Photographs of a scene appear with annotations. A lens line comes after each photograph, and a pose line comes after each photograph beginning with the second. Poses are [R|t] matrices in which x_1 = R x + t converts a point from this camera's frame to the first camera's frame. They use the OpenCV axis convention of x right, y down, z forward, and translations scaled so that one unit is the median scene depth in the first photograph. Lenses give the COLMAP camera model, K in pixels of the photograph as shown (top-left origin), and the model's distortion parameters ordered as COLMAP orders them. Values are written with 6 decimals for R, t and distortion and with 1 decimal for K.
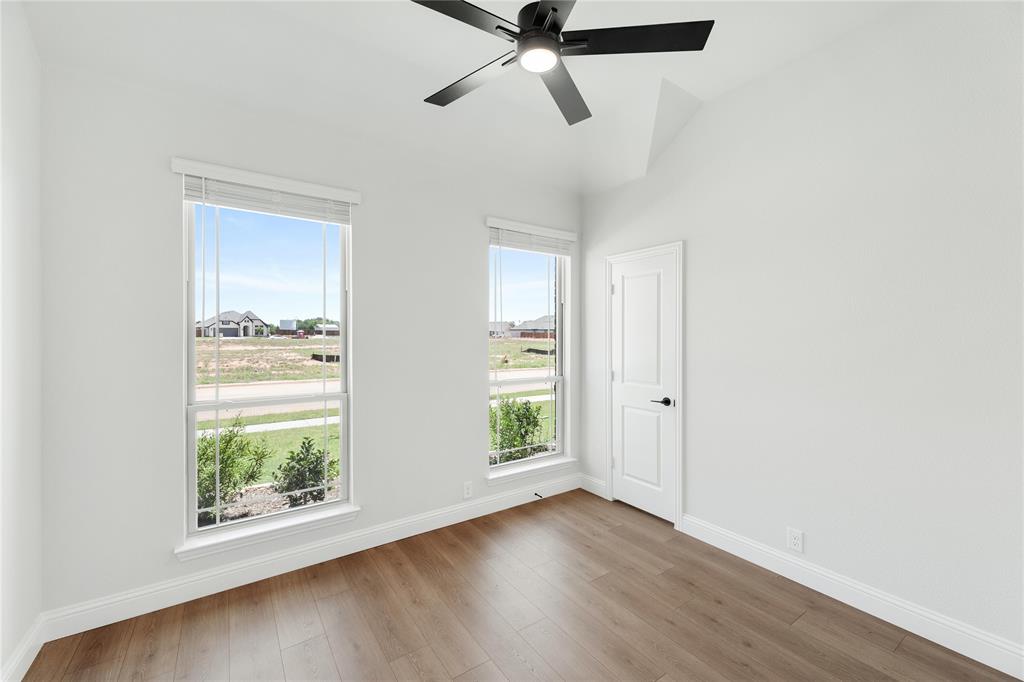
lens RADIAL K [[416.8, 0, 511.0], [0, 416.8, 337.8], [0, 0, 1]] dist [-0.000652, 0.000249]
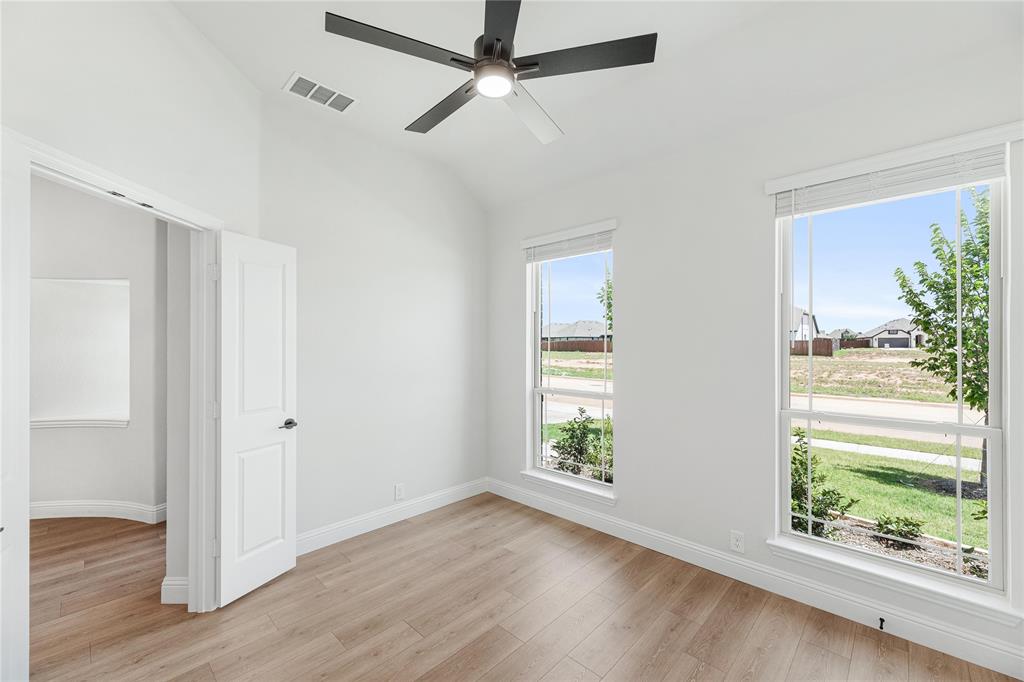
lens RADIAL K [[416.8, 0, 511.0], [0, 416.8, 337.8], [0, 0, 1]] dist [-0.000652, 0.000249]
pose [[0.193063, -0.017668, -0.981027, 0.555301], [-0.007494, 0.999782, -0.019480, 0.001405], [0.981158, 0.011113, 0.192888, 0.403098]]
